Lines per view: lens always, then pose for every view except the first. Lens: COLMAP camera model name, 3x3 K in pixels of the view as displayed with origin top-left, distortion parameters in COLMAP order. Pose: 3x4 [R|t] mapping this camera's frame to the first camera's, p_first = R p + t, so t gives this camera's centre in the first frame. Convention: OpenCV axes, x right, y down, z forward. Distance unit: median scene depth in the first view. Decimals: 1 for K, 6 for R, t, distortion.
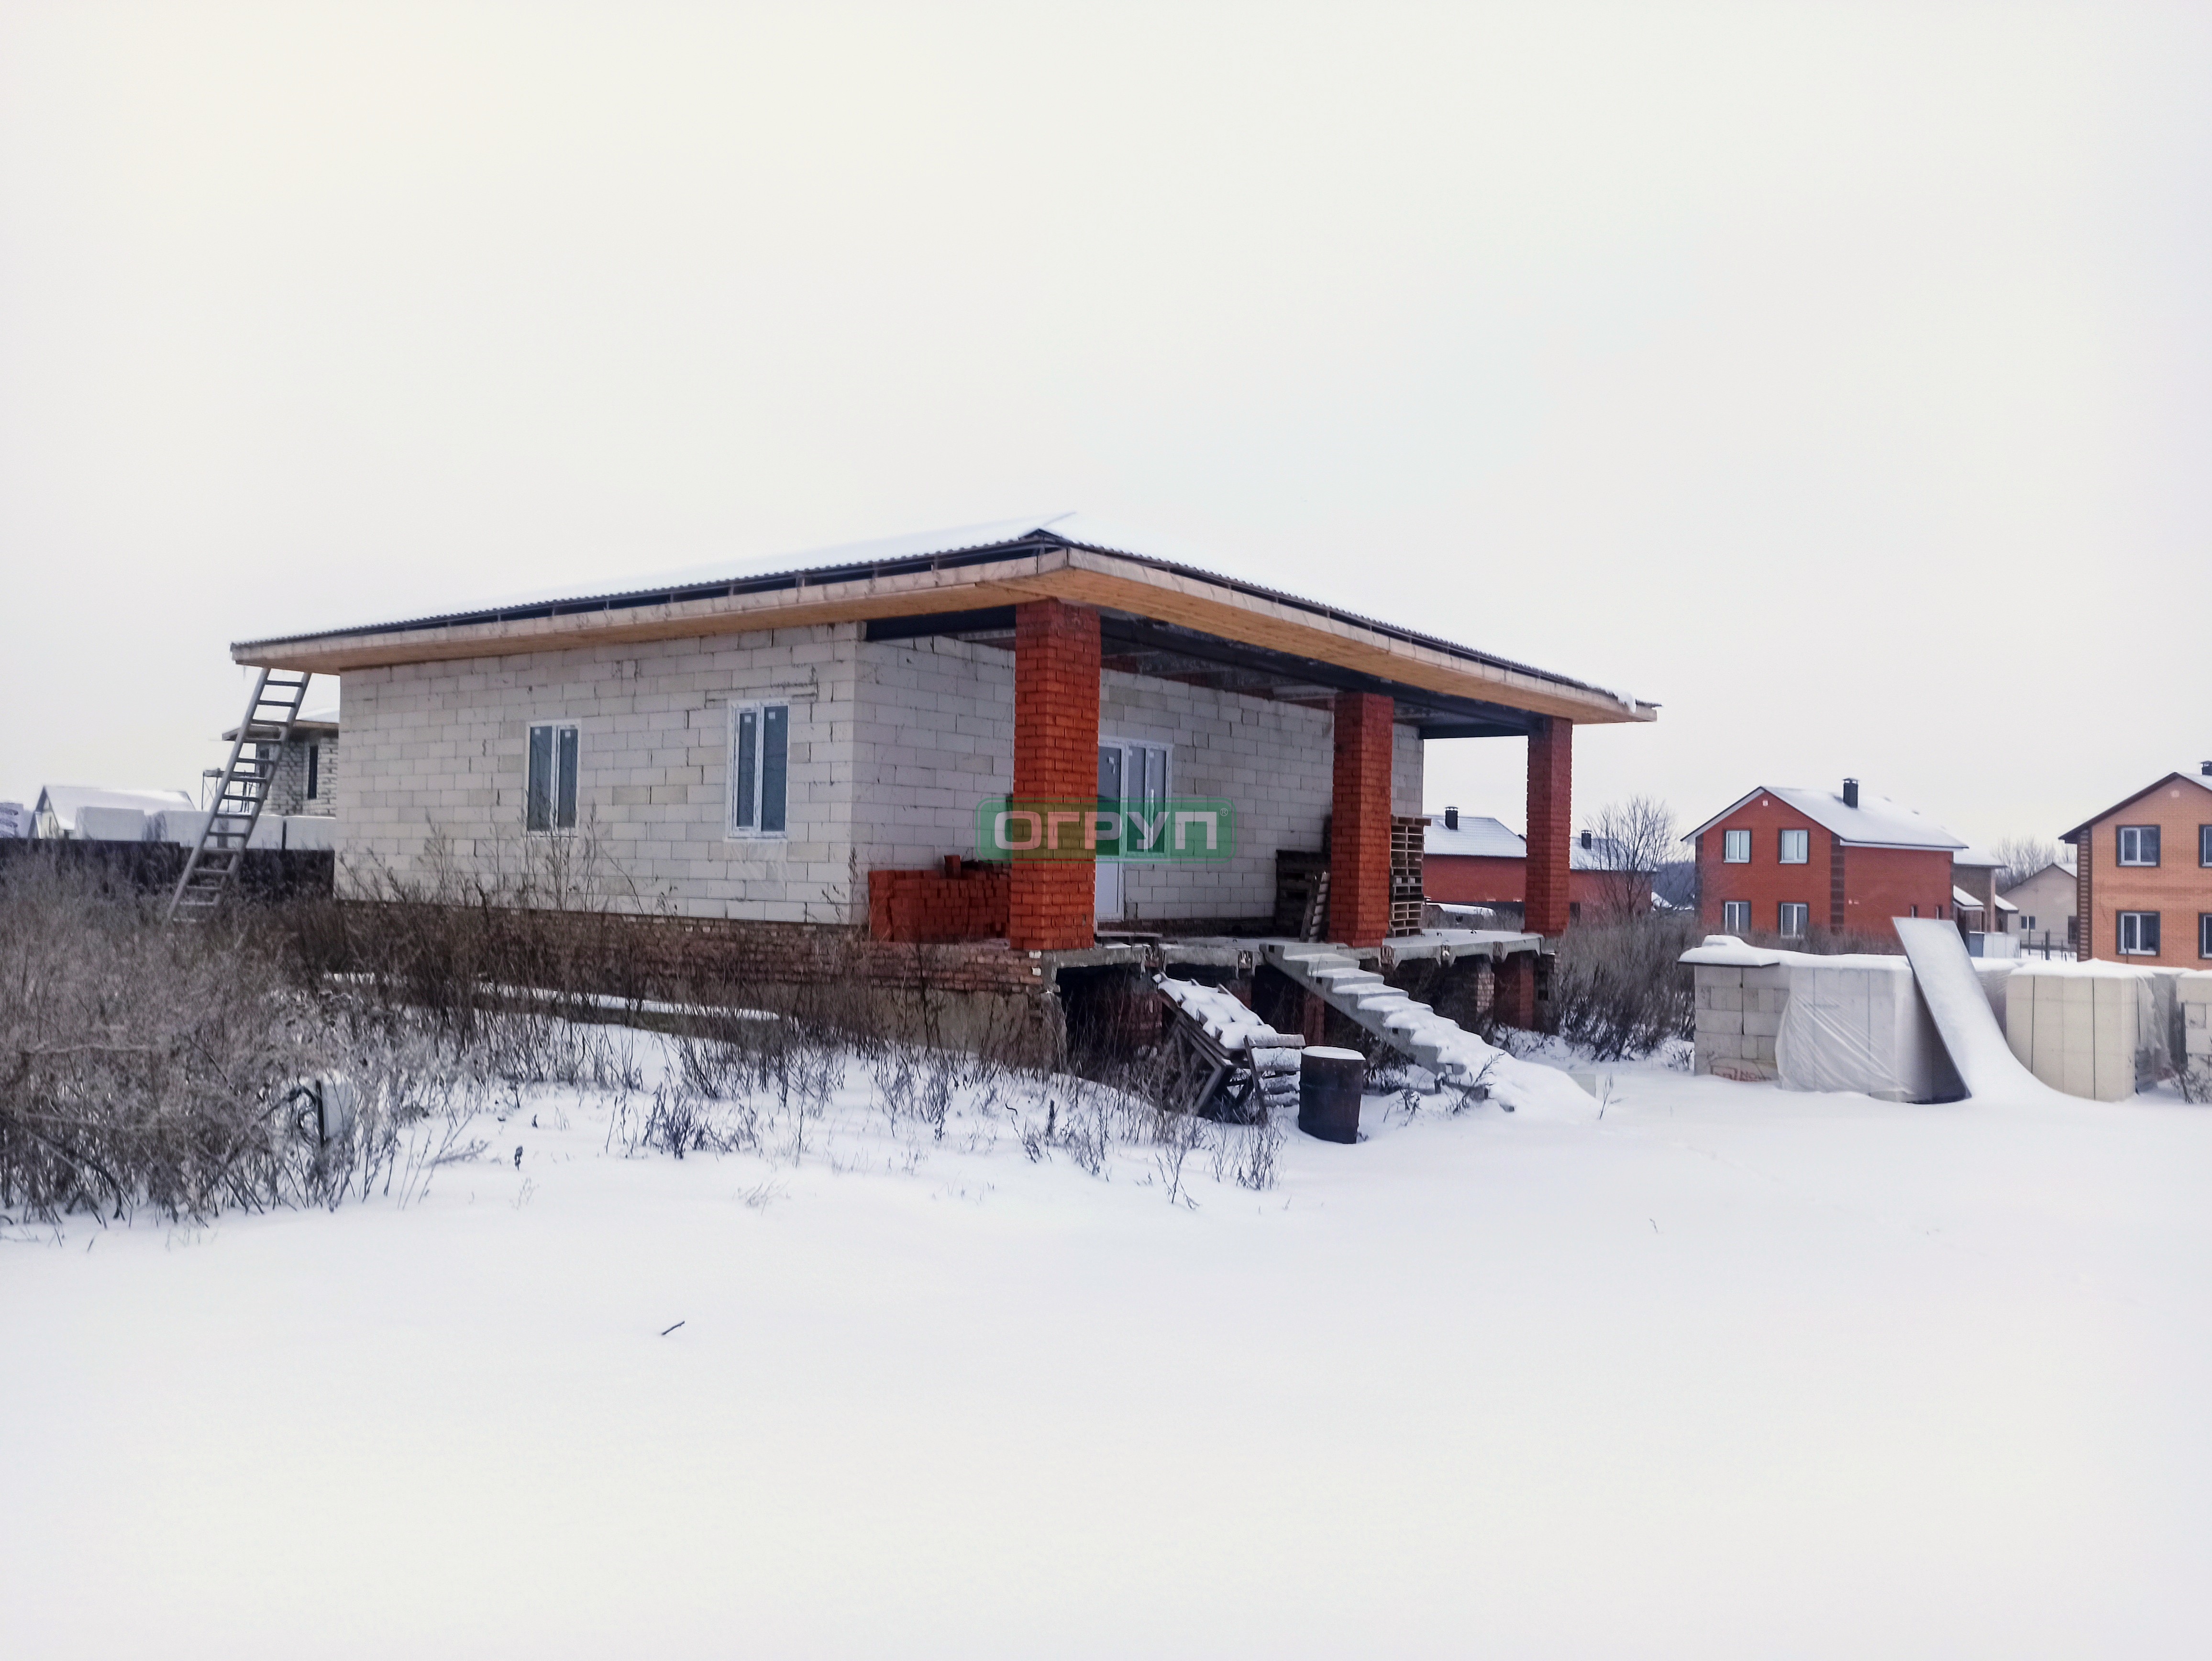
lens RADIAL K [[1627.5, 0, 1106.0], [0, 1627.5, 830.5], [0, 0, 1]] dist [0.067652, -0.048325]
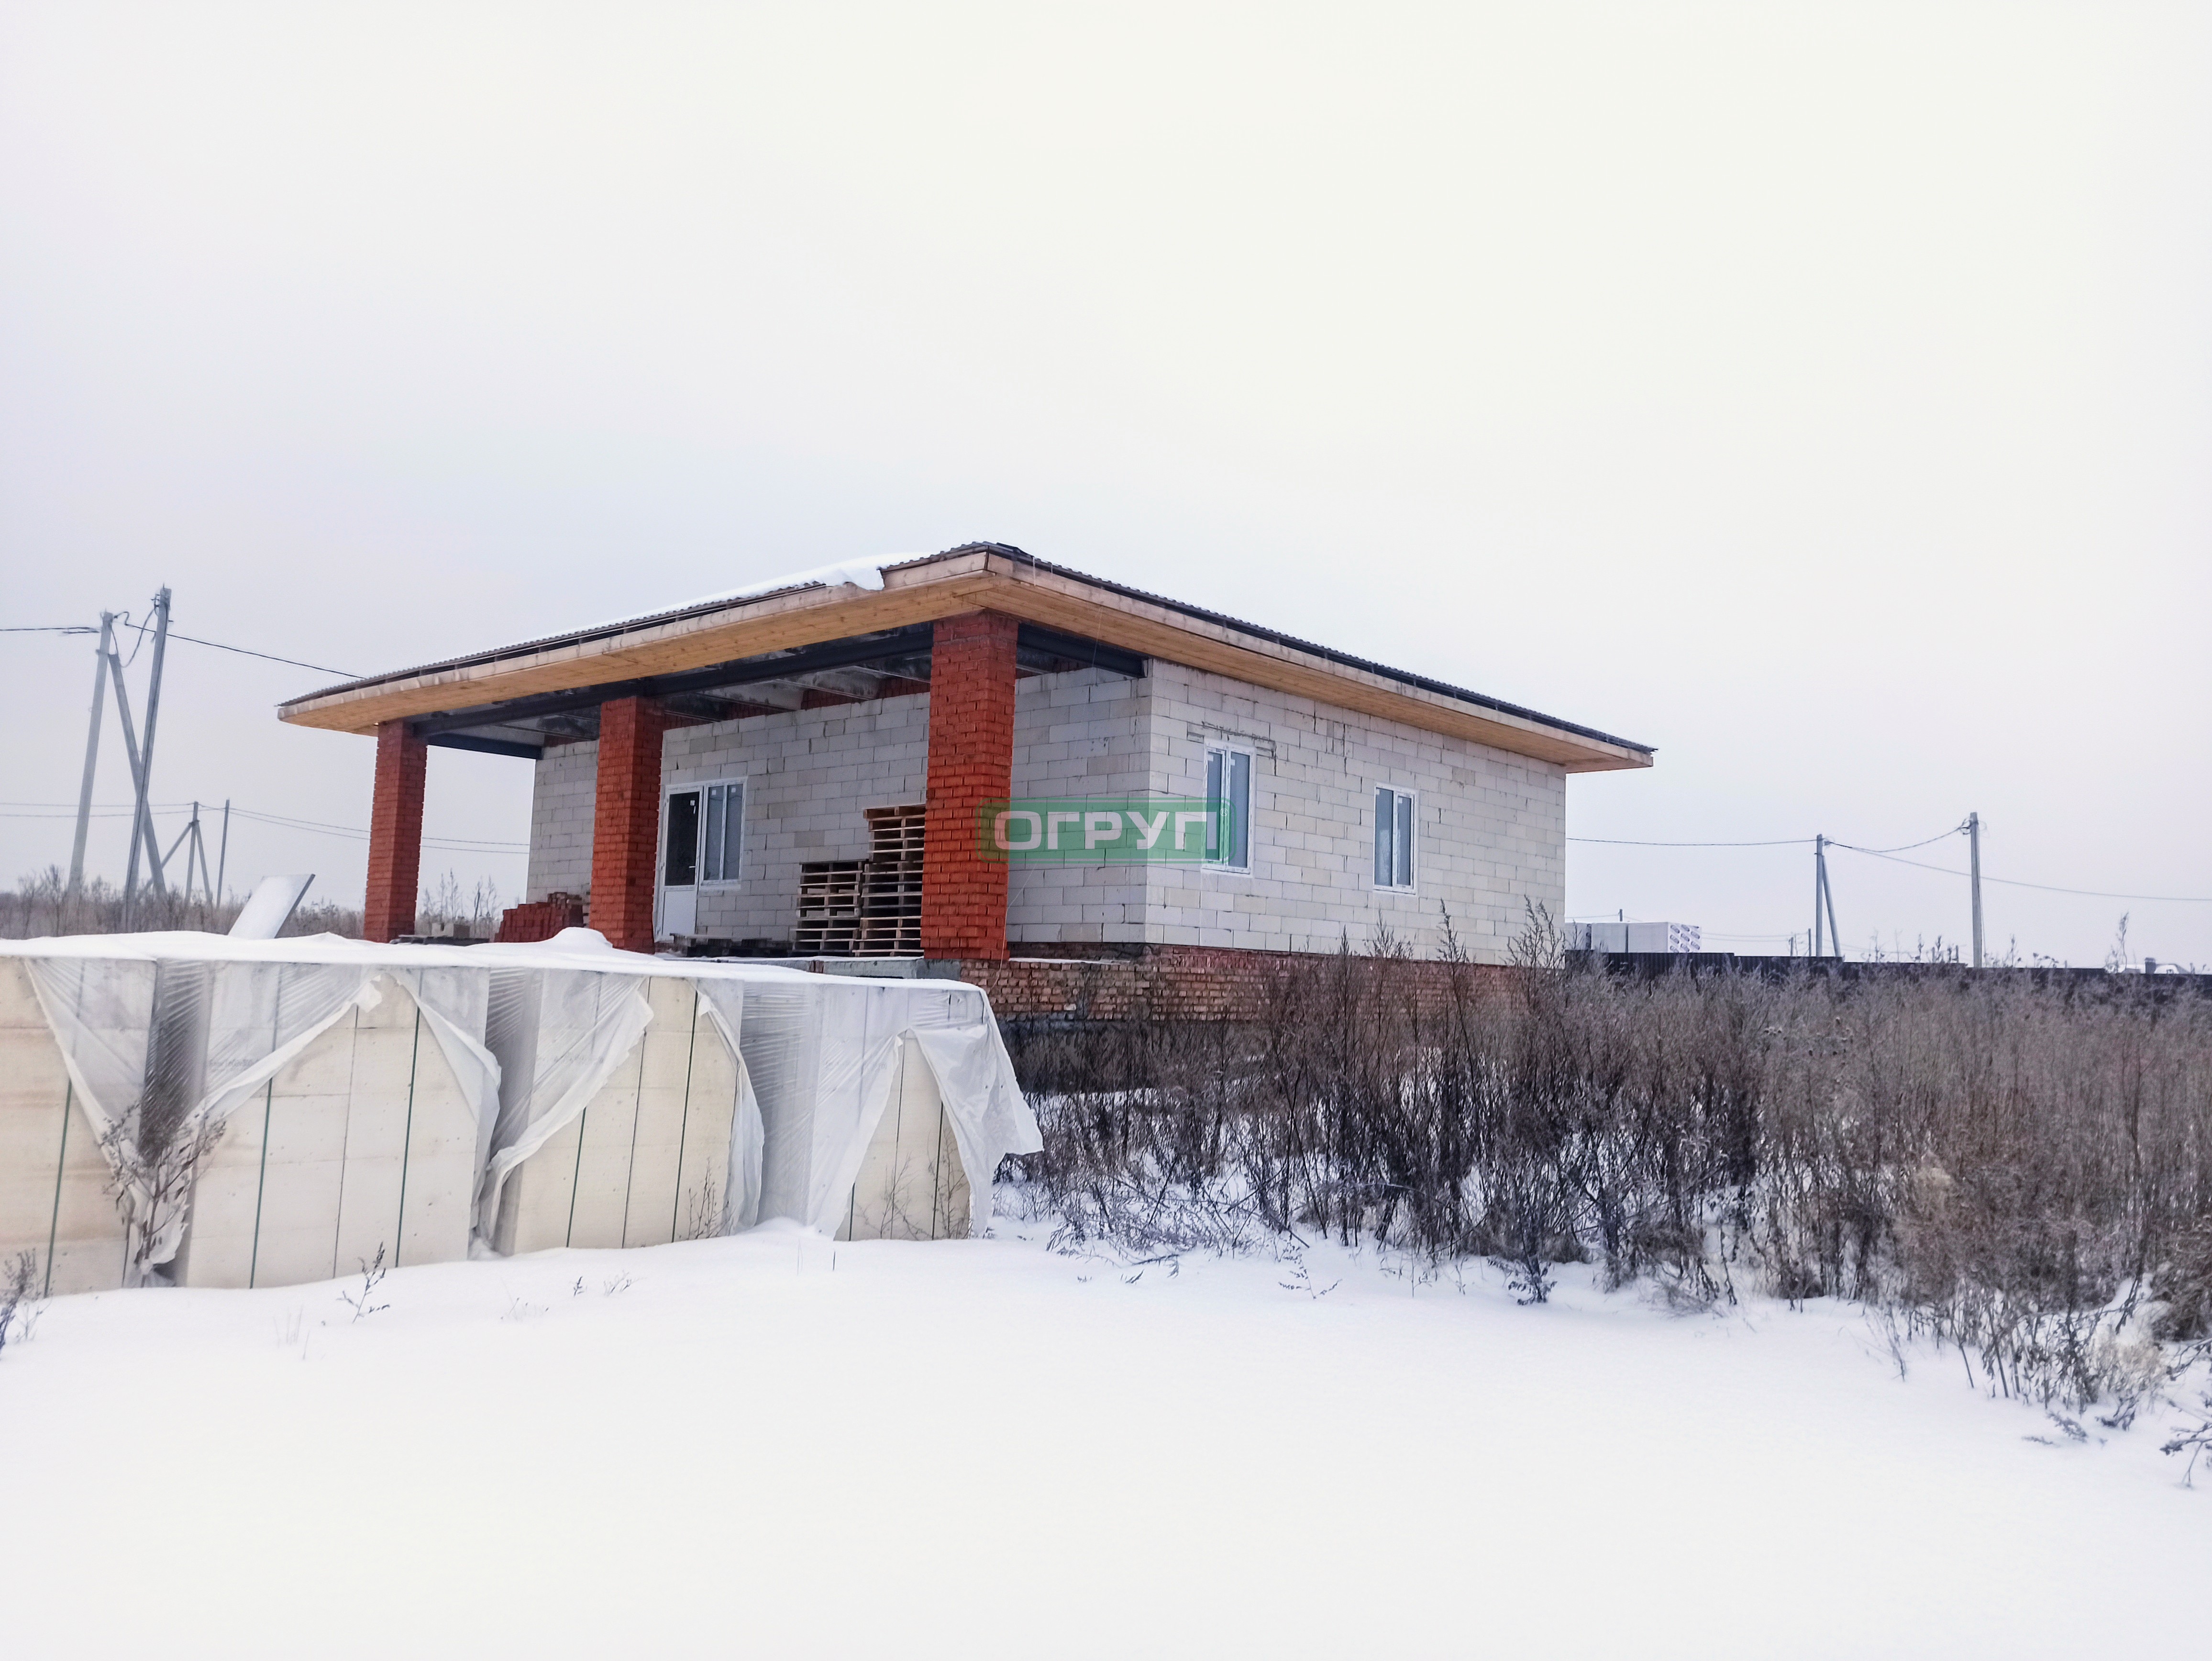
lens RADIAL K [[1627.5, 0, 1106.0], [0, 1627.5, 830.5], [0, 0, 1]] dist [0.067652, -0.048325]
pose [[-0.085021, -0.119969, -0.989130, 1.092592], [-0.006390, 0.992770, -0.119861, 0.110353], [0.996359, -0.003870, -0.085173, 1.355834]]
